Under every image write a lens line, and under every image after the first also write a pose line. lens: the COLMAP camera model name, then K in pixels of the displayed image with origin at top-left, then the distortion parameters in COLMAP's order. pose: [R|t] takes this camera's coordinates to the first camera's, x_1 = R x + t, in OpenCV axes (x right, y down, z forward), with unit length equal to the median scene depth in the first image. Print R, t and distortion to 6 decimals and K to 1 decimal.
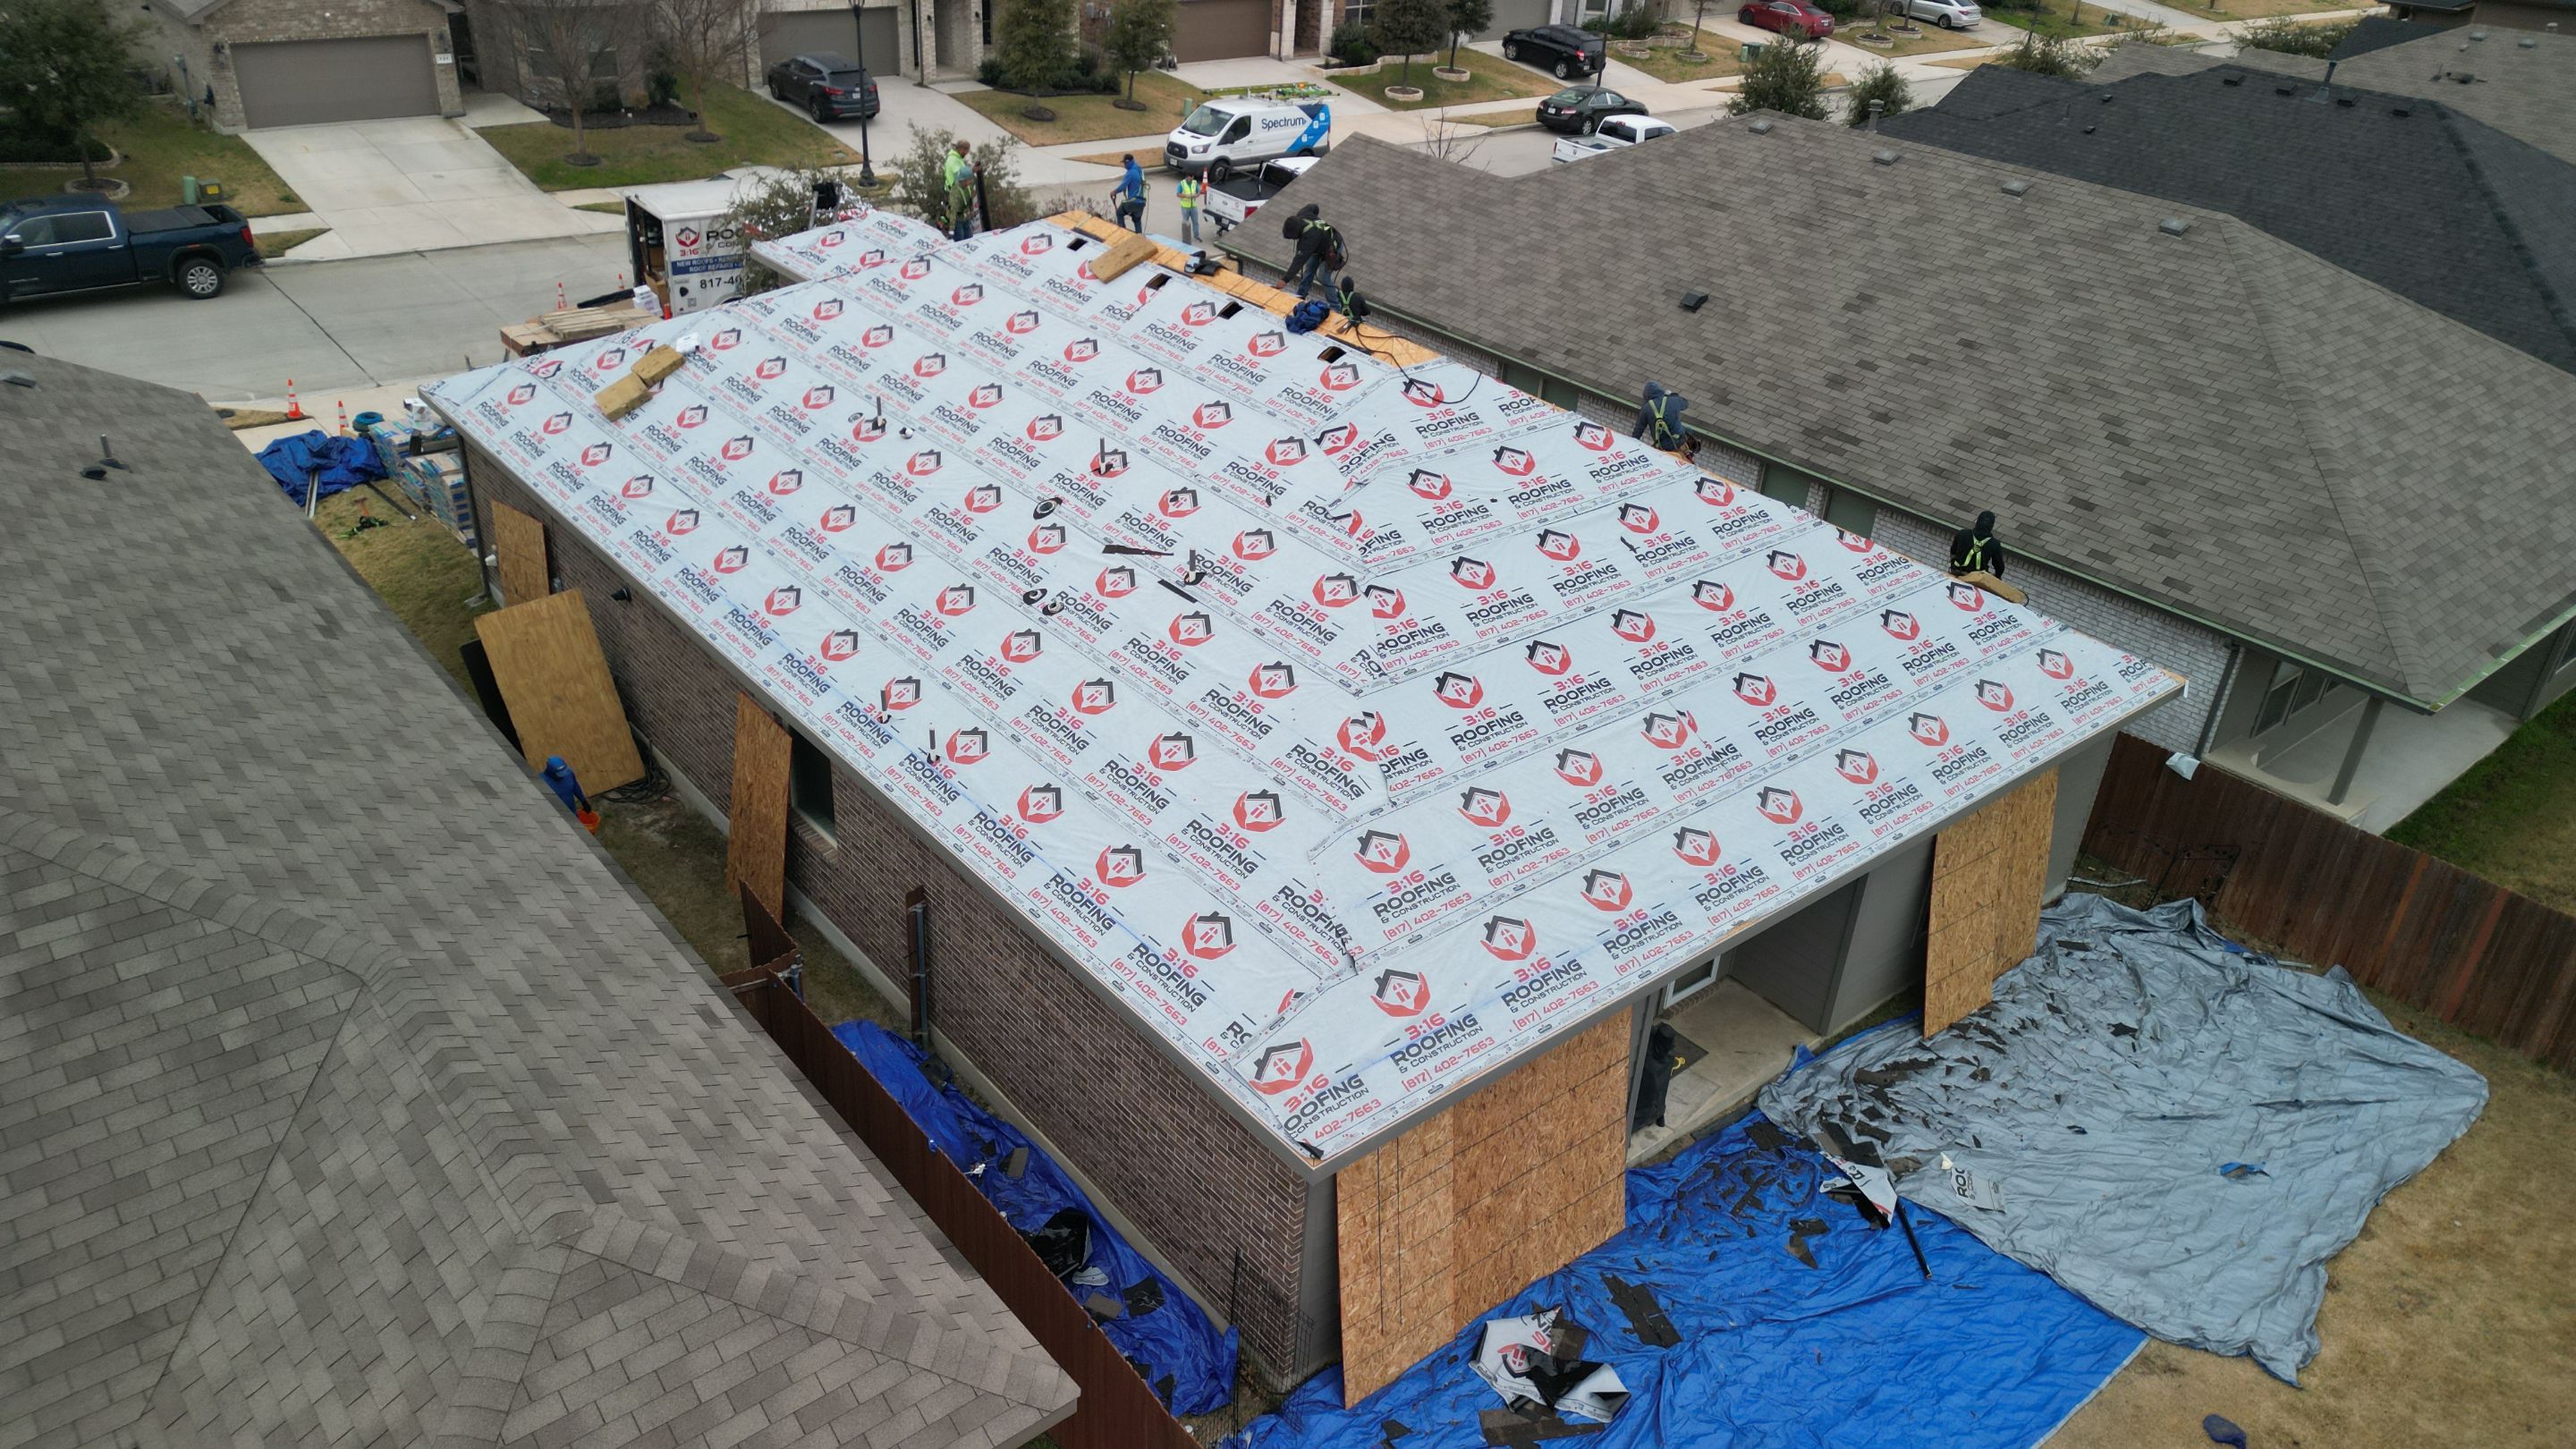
lens RADIAL K [[1800.1, 0, 1289.4], [0, 1800.1, 732.7], [0, 0, 1]] dist [0.056713, -0.054119]
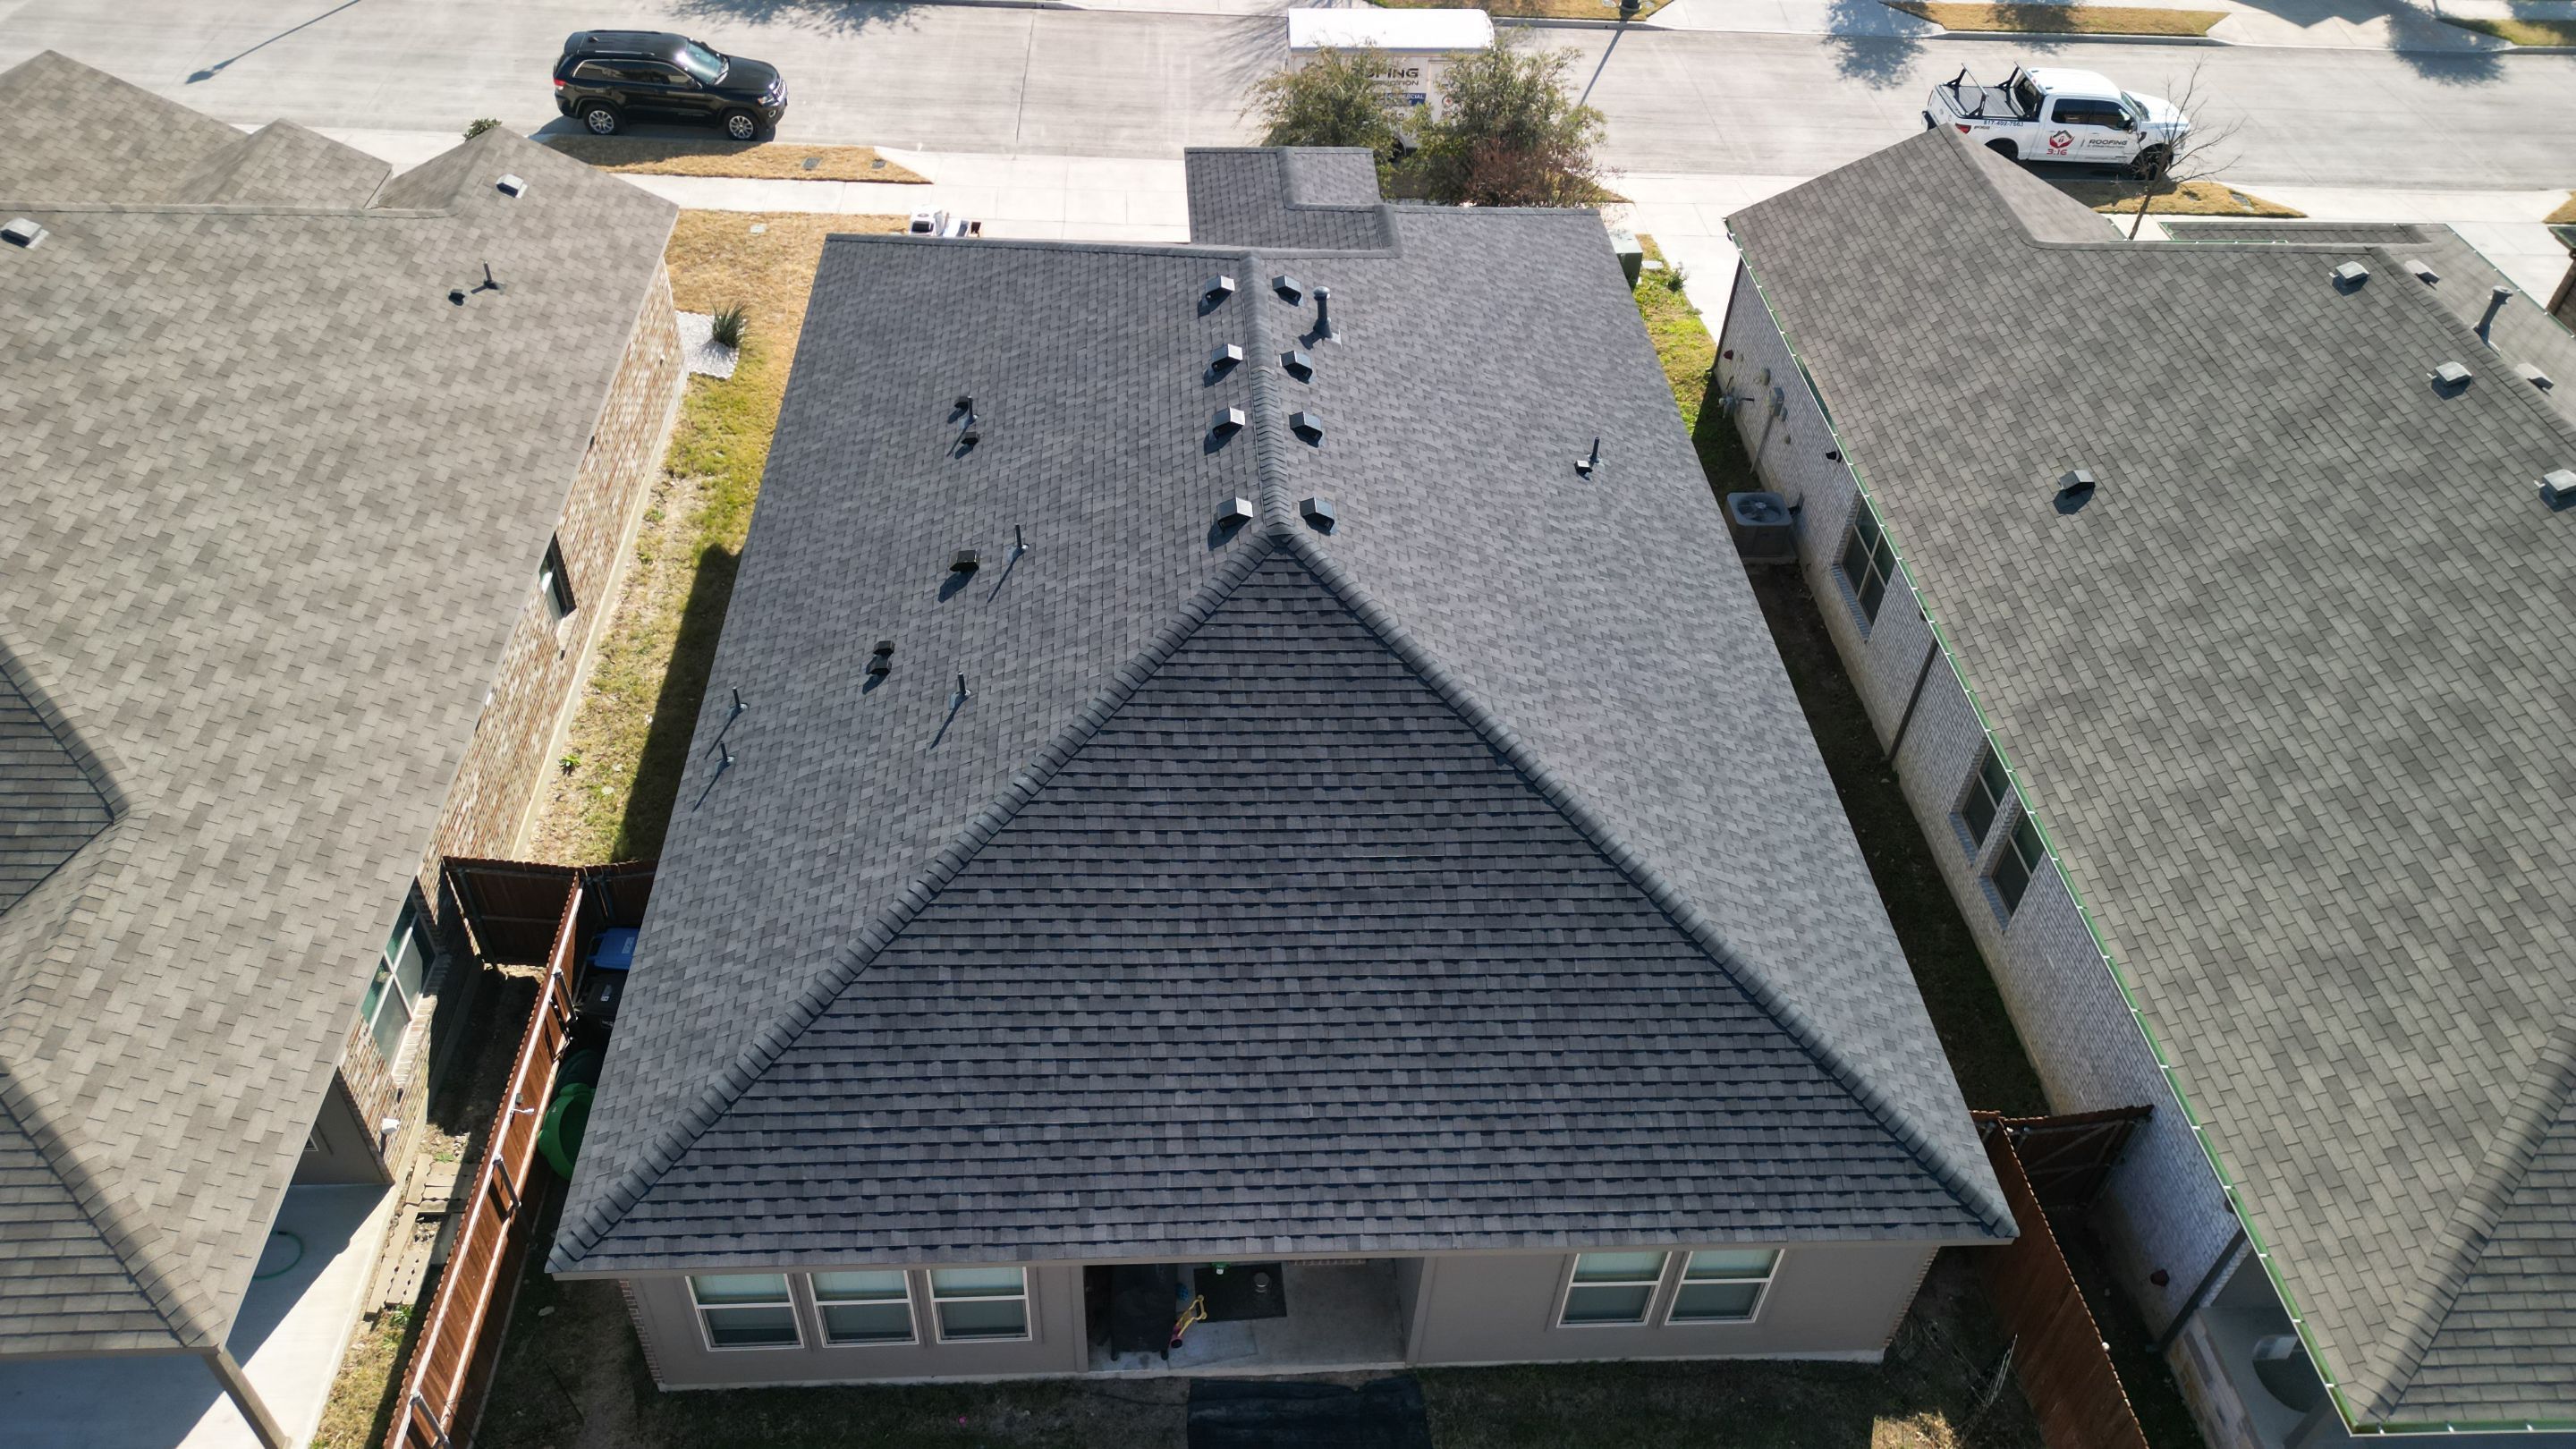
lens RADIAL K [[1800.1, 0, 1284.0], [0, 1800.1, 734.8], [0, 0, 1]] dist [0.056713, -0.054119]
pose [[0.800079, 0.387622, -0.457845, 0.414599], [-0.300598, 0.919527, 0.253202, -0.271893], [0.519148, -0.064954, 0.852213, 0.124687]]
